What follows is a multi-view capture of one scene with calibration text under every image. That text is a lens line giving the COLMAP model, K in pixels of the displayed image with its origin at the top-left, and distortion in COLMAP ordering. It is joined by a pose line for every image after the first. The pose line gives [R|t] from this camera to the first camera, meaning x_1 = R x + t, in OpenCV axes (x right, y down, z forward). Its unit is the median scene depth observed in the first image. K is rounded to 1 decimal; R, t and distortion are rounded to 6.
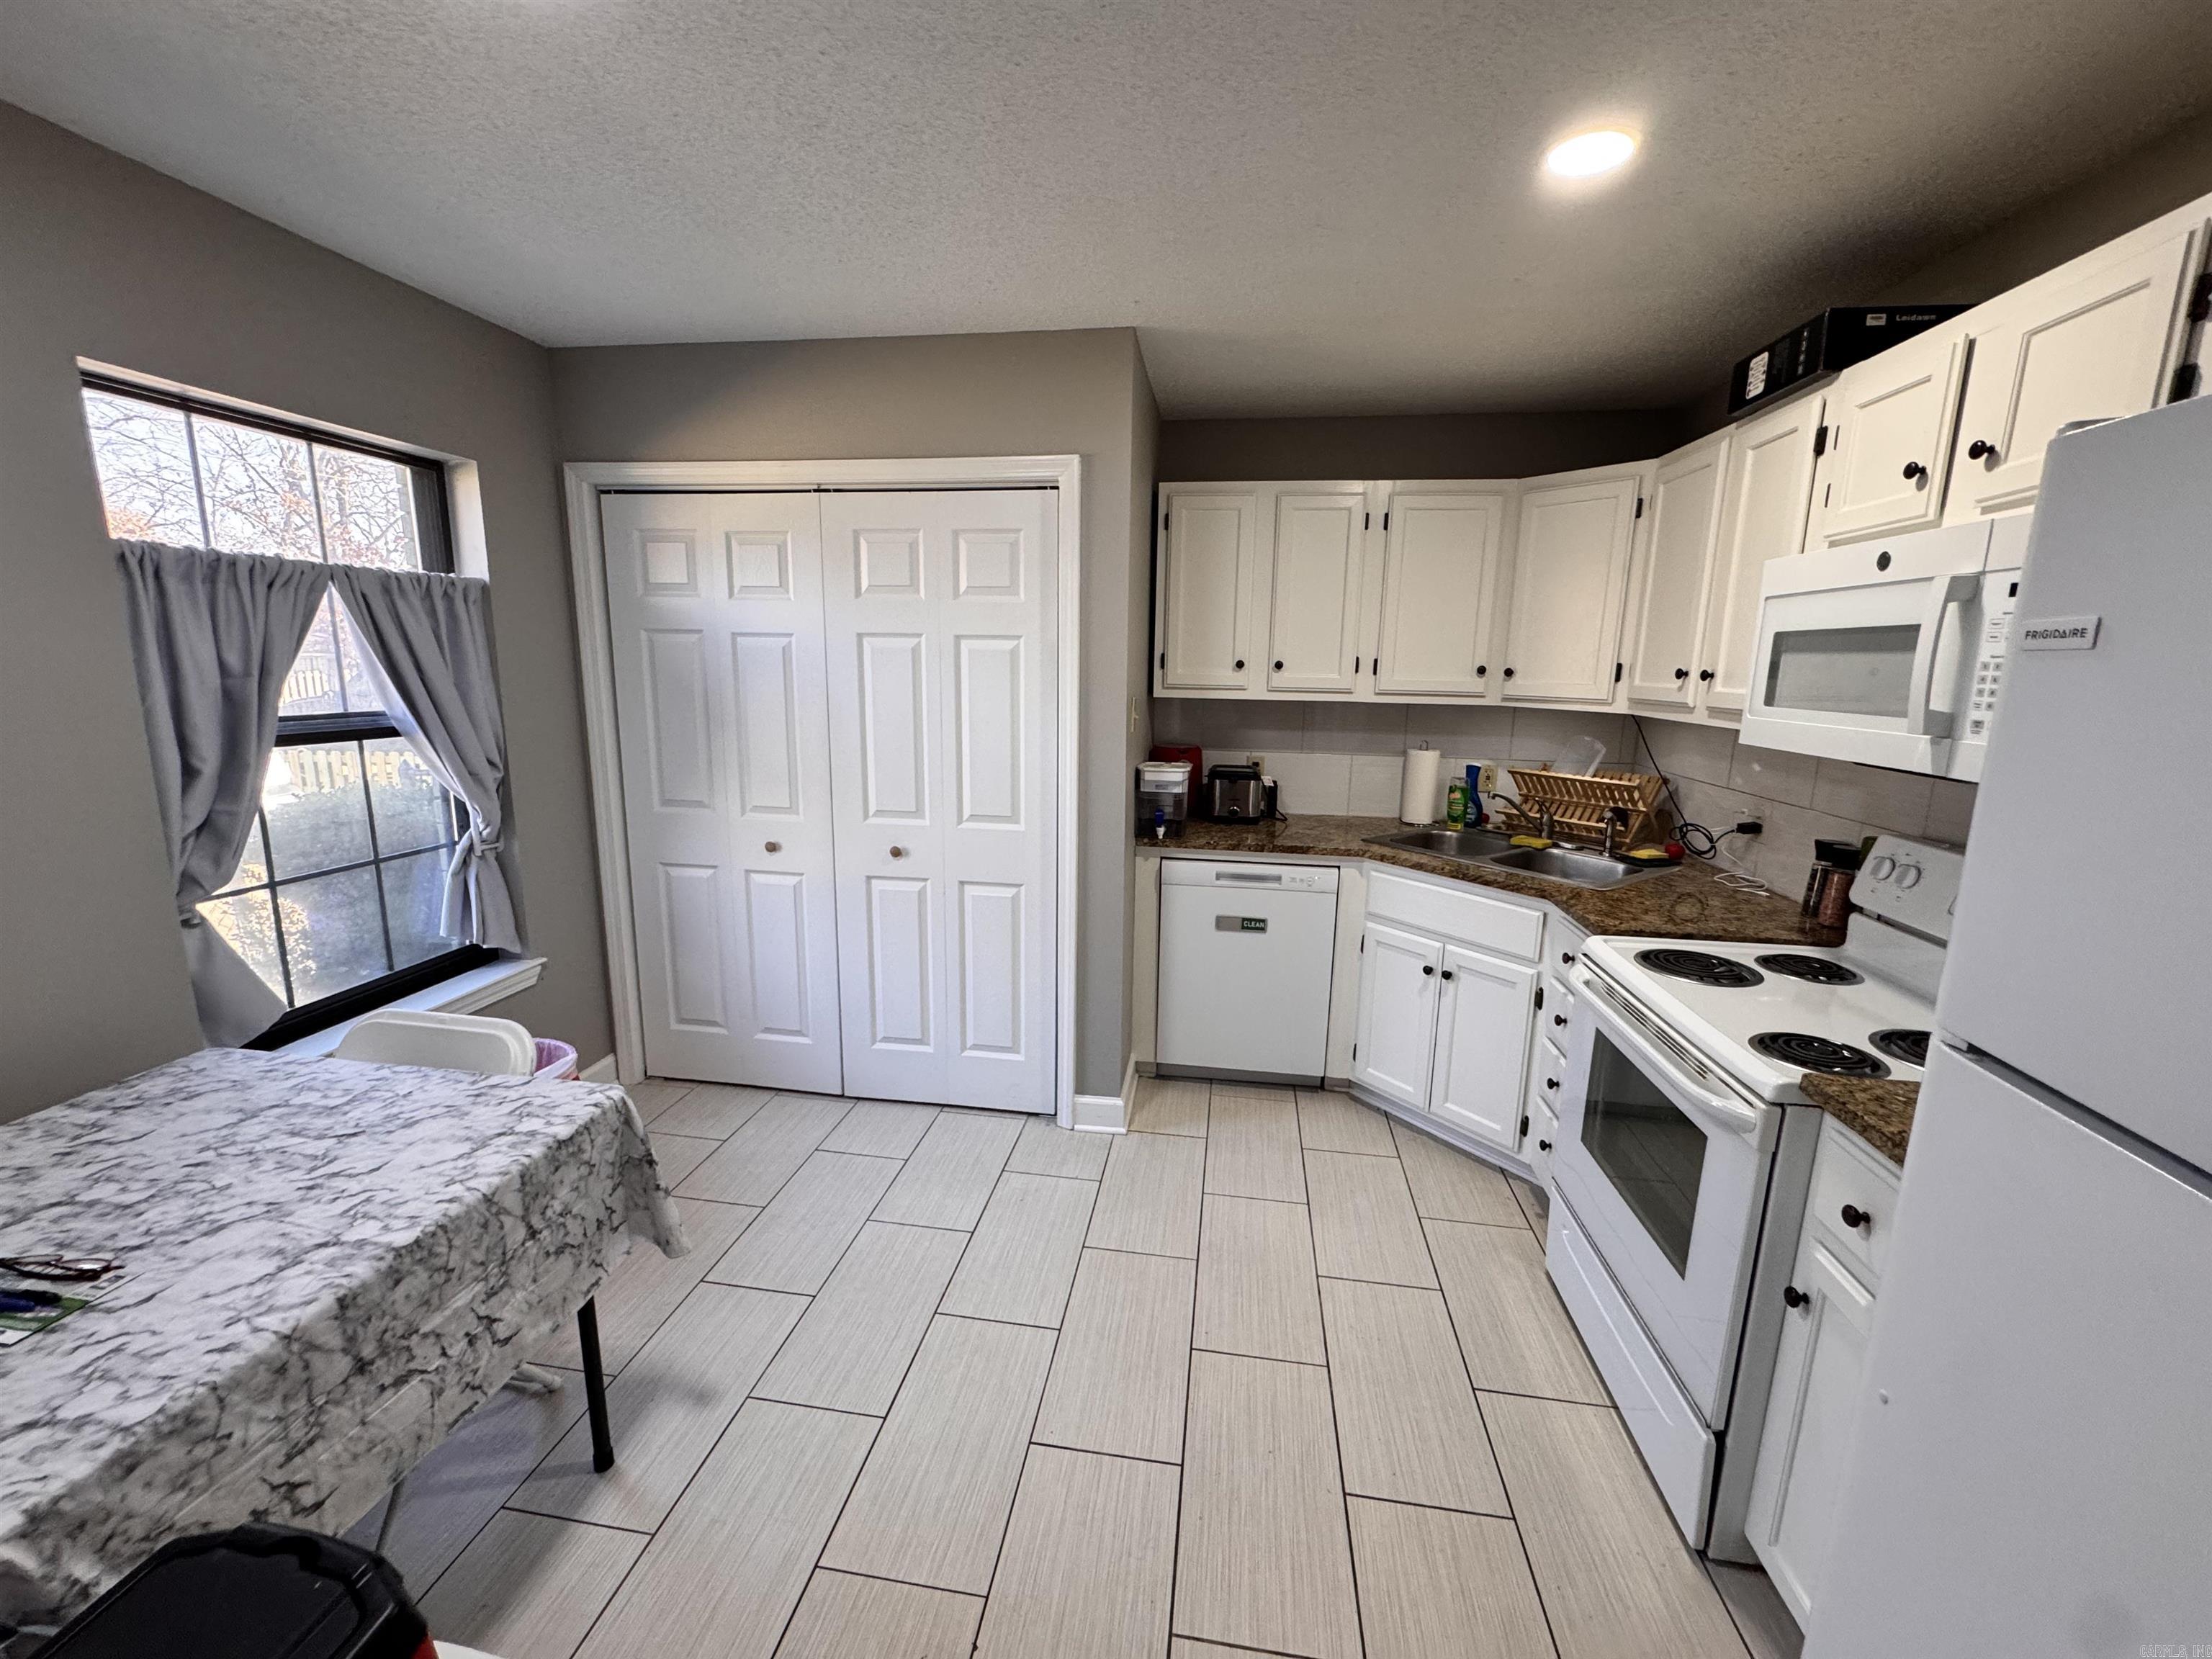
lens RADIAL K [[882.2, 0, 1108.0], [0, 882.2, 827.4], [0, 0, 1]] dist [-0.002006, 0.000320]
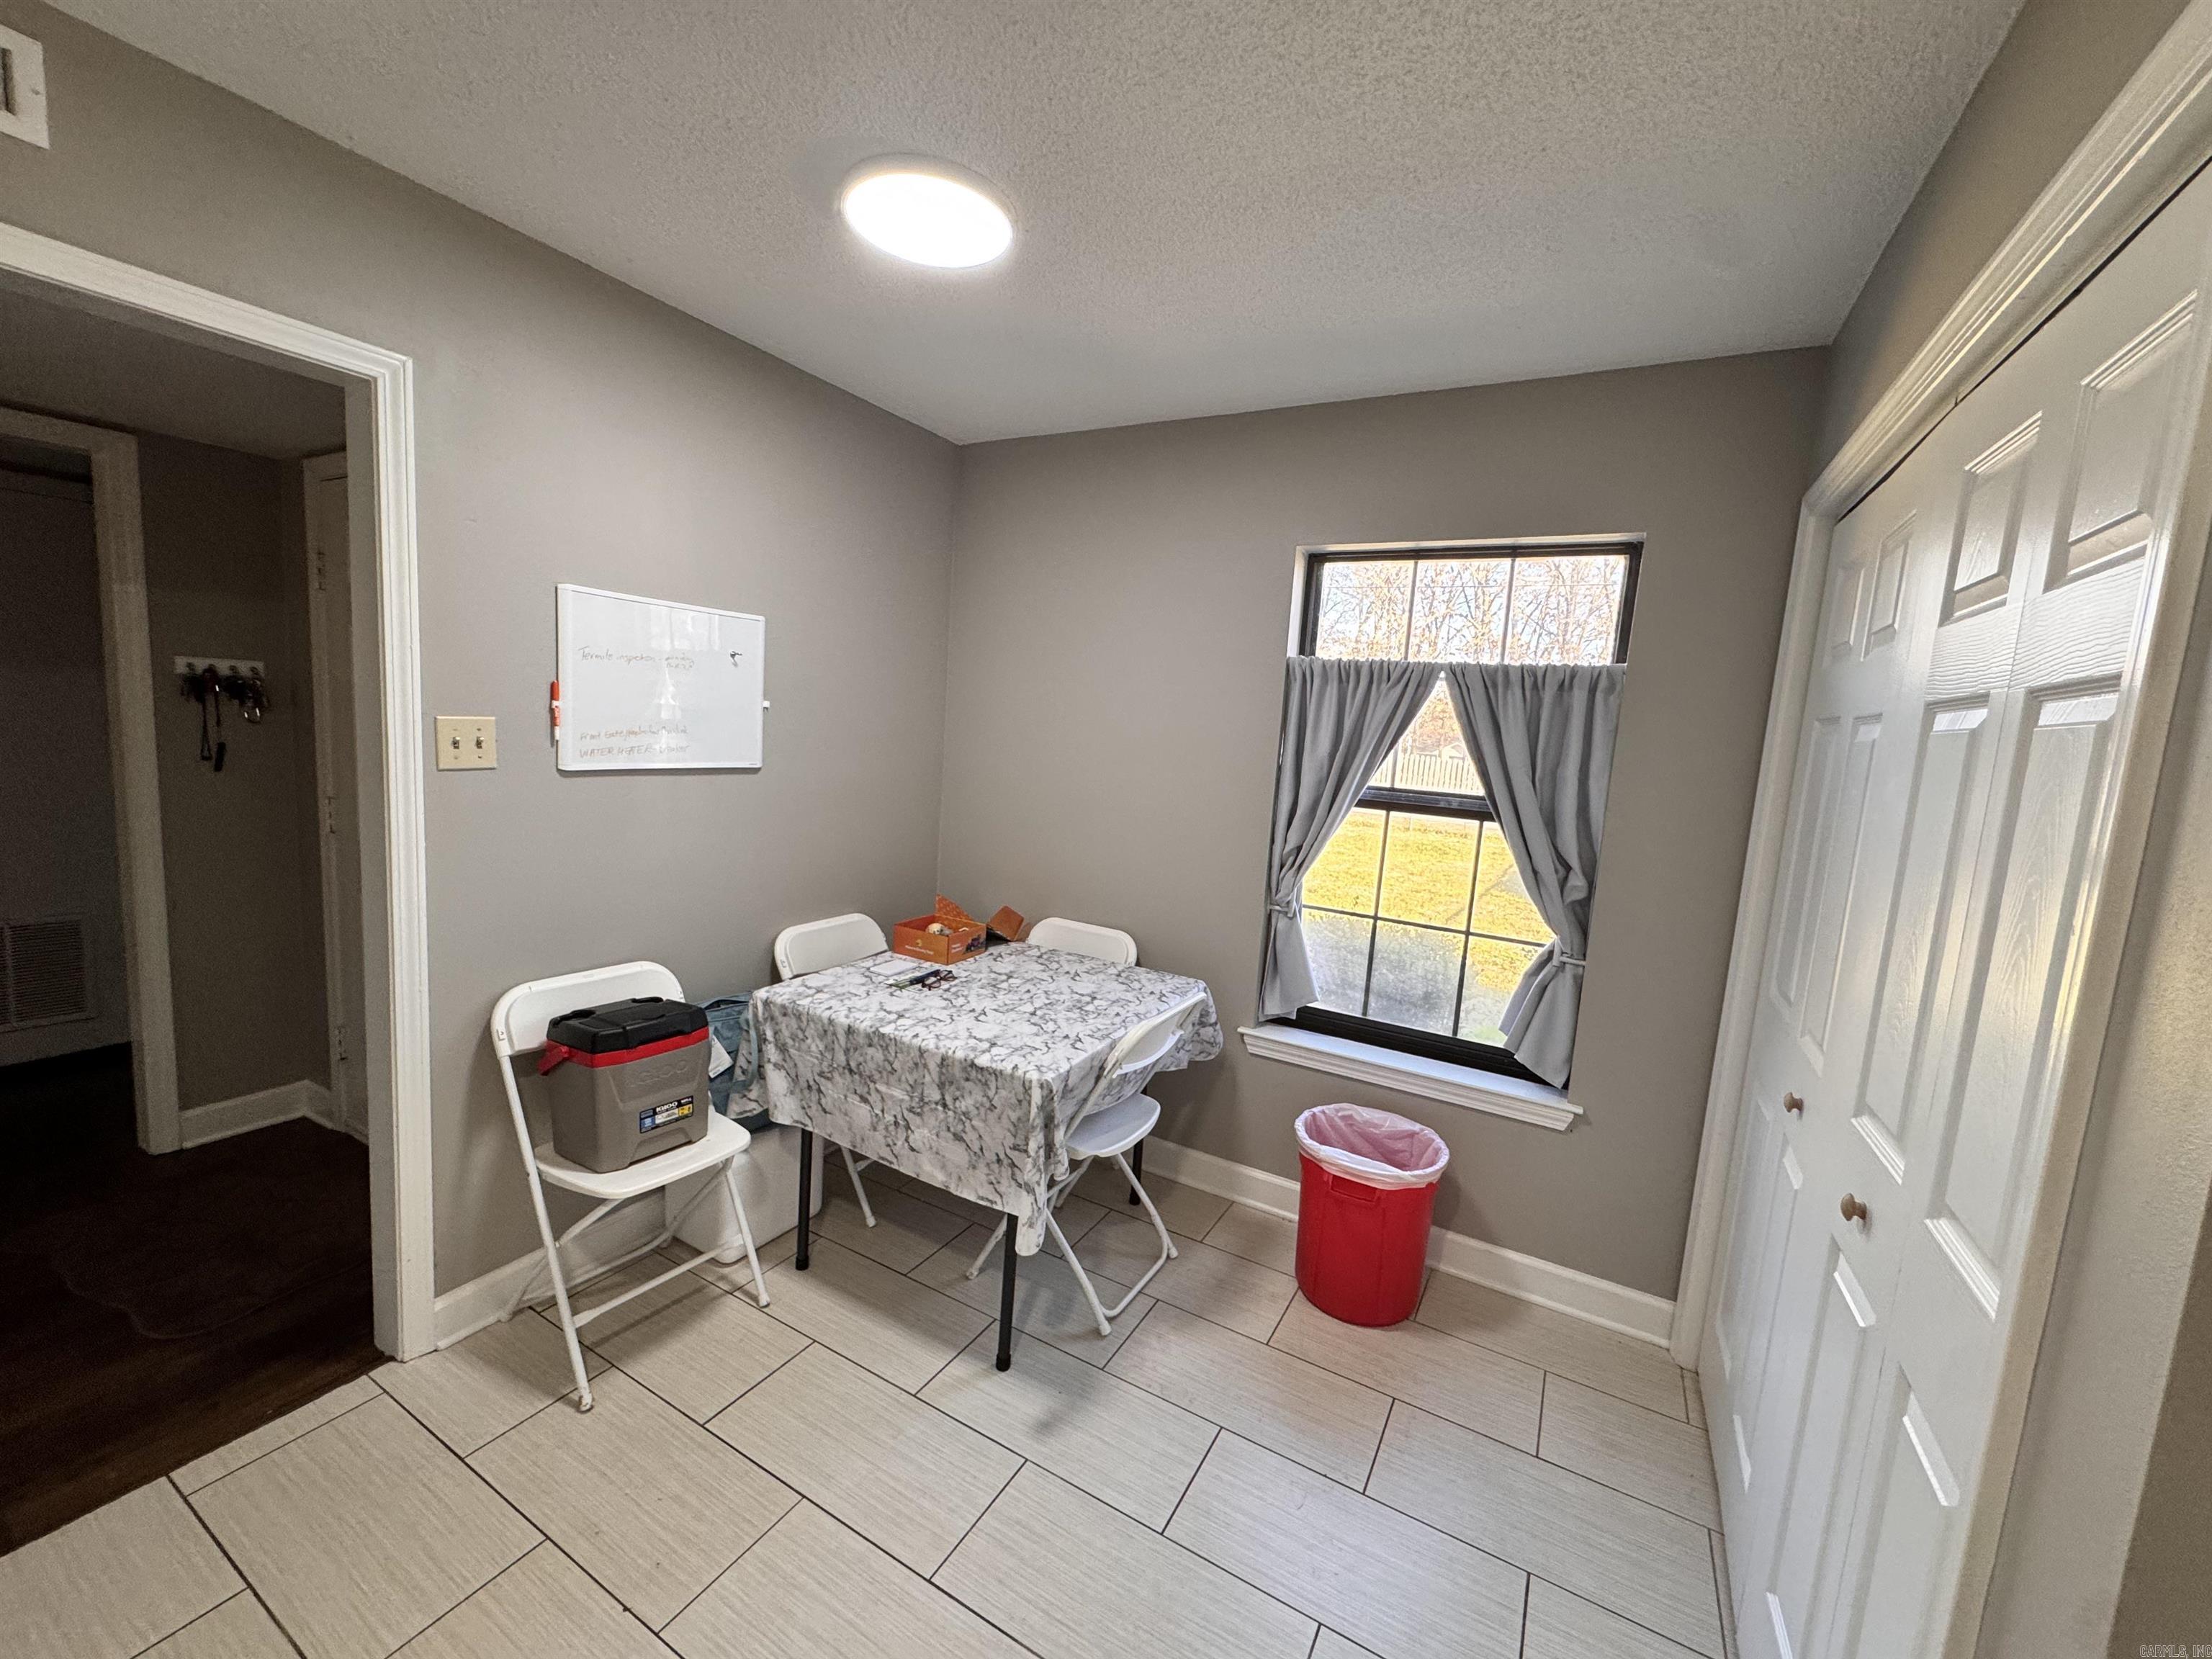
lens RADIAL K [[882.2, 0, 1103.8], [0, 882.2, 828.0], [0, 0, 1]] dist [-0.002006, 0.000320]
pose [[-0.353101, 0.071518, -0.932848, 0.406284], [-0.247258, 0.954490, 0.166769, -0.195668], [0.902321, 0.289540, -0.319348, 1.150426]]
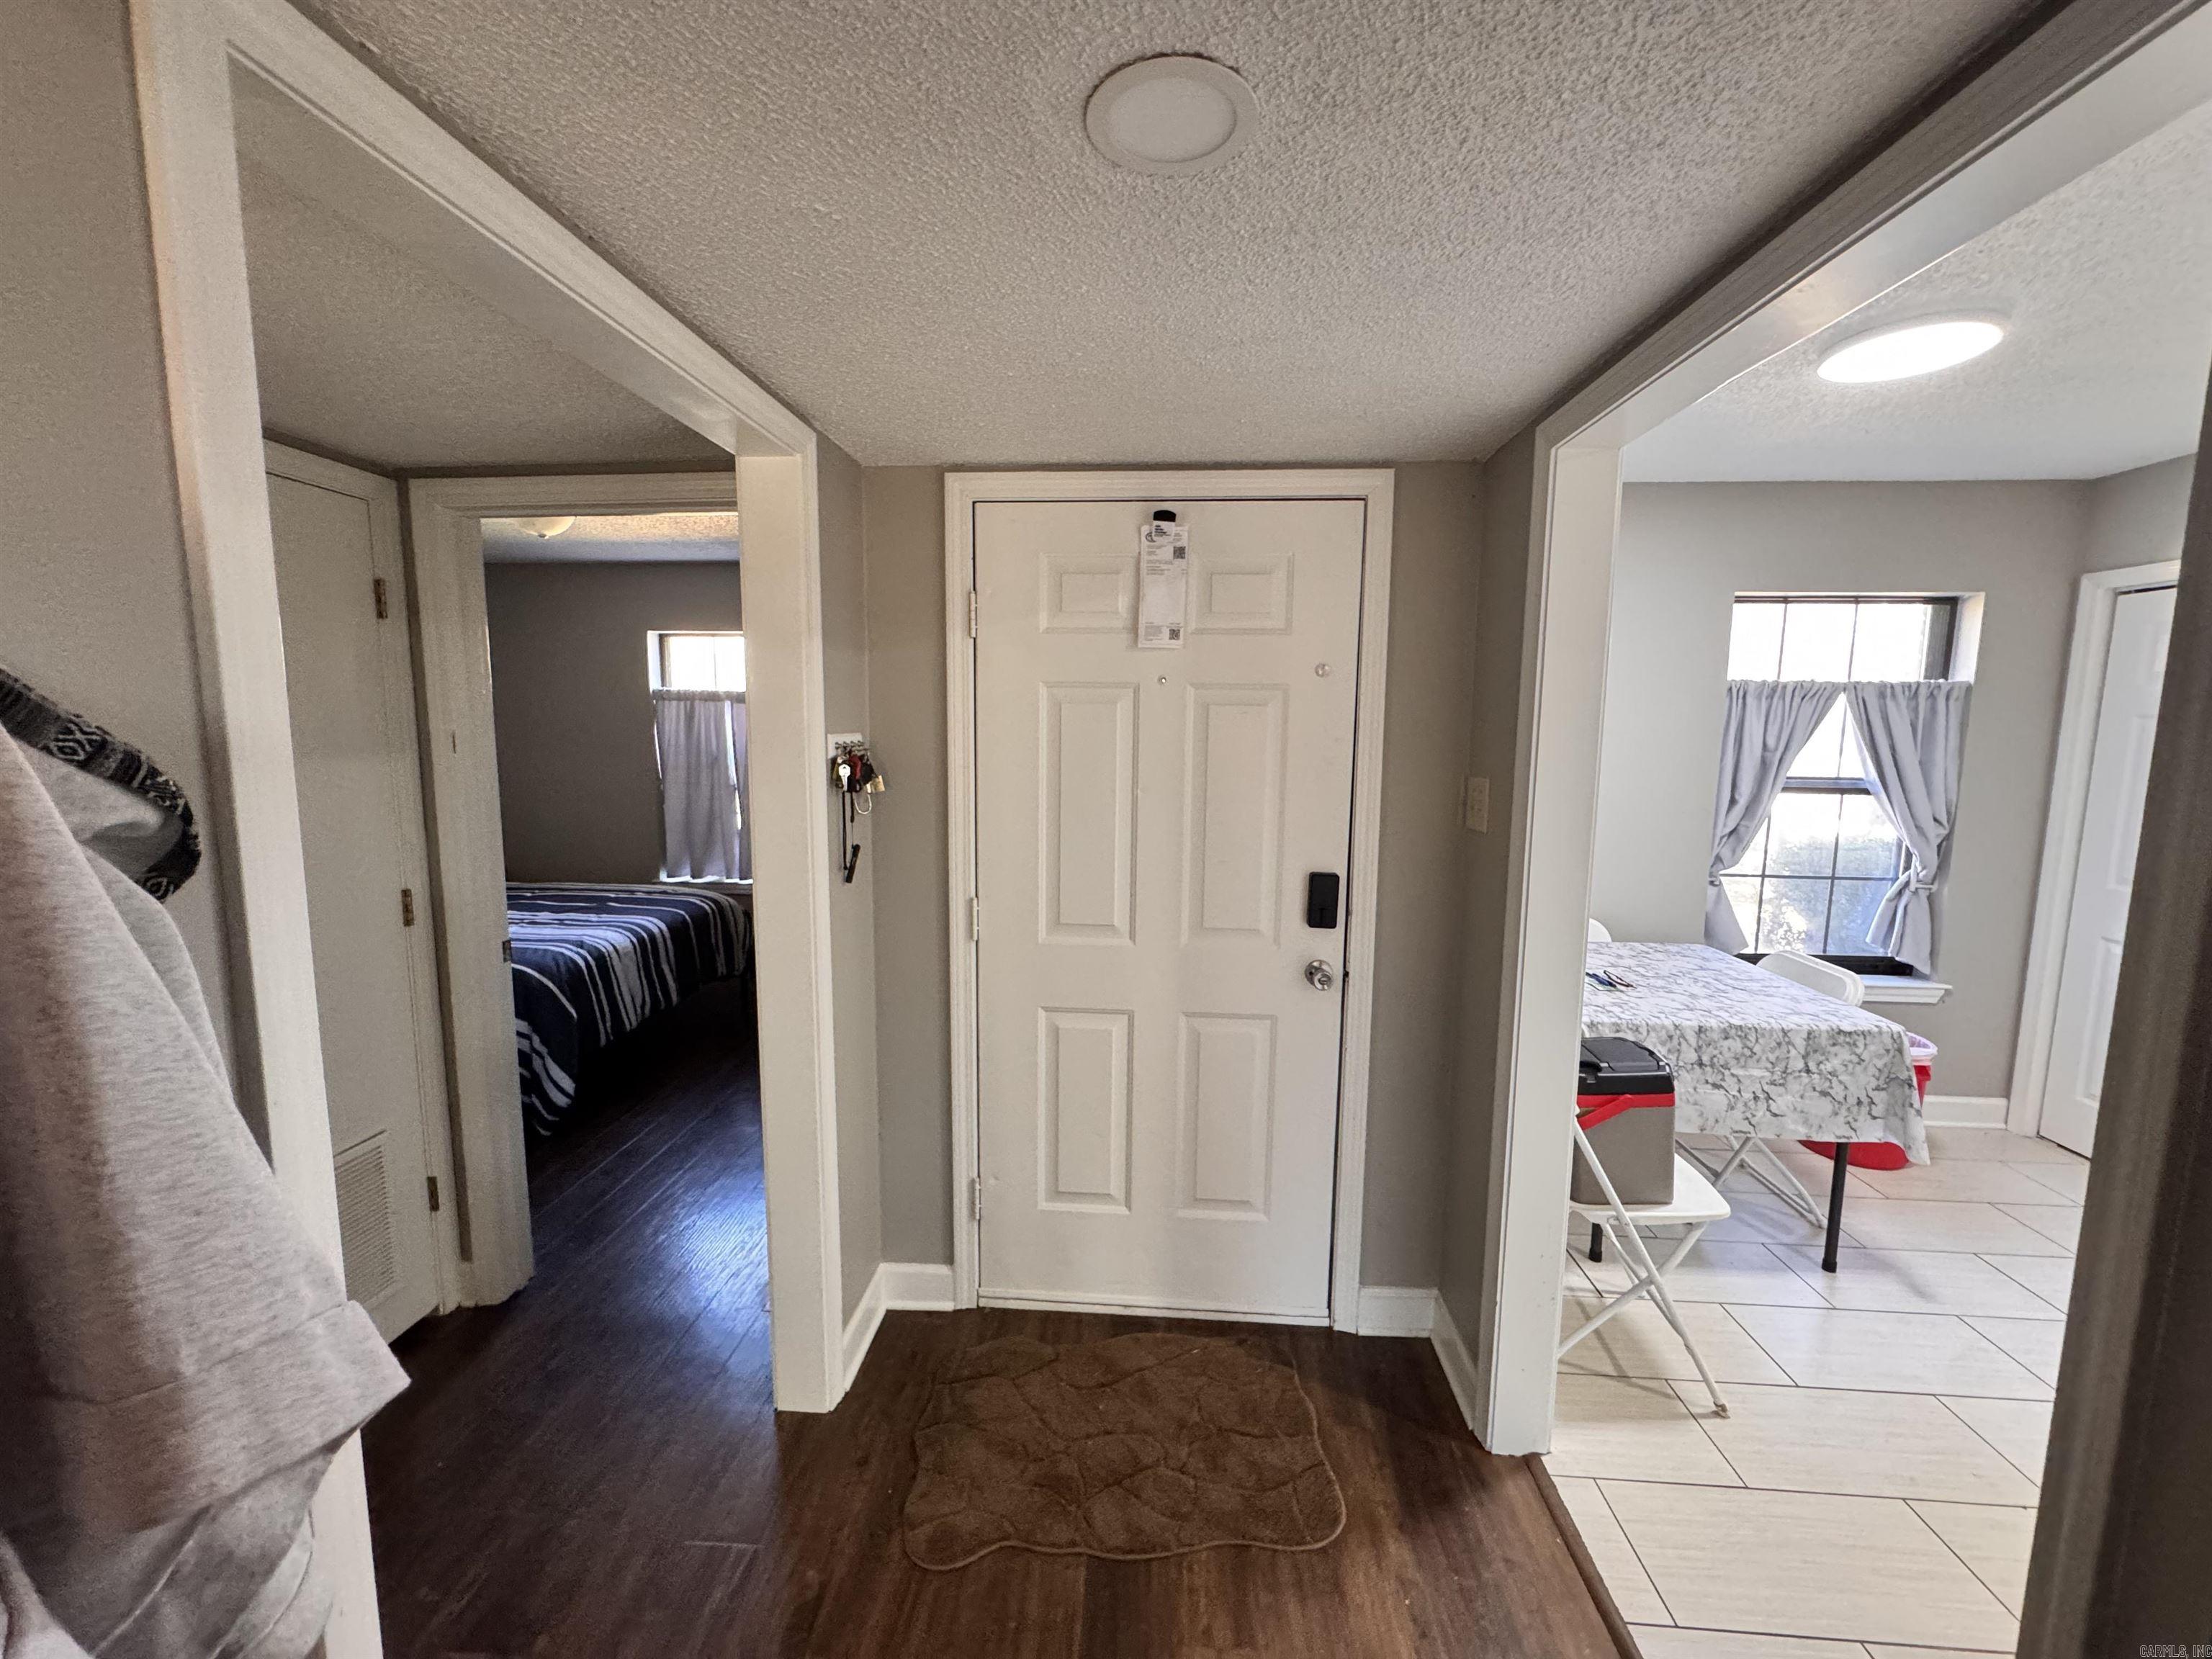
lens RADIAL K [[882.2, 0, 1098.5], [0, 882.2, 828.3], [0, 0, 1]] dist [-0.002006, 0.000320]
pose [[0.078664, 0.100380, -0.991835, 0.662262], [-0.193329, 0.977566, 0.083602, 0.090743], [0.977975, 0.185174, 0.096306, -0.448244]]
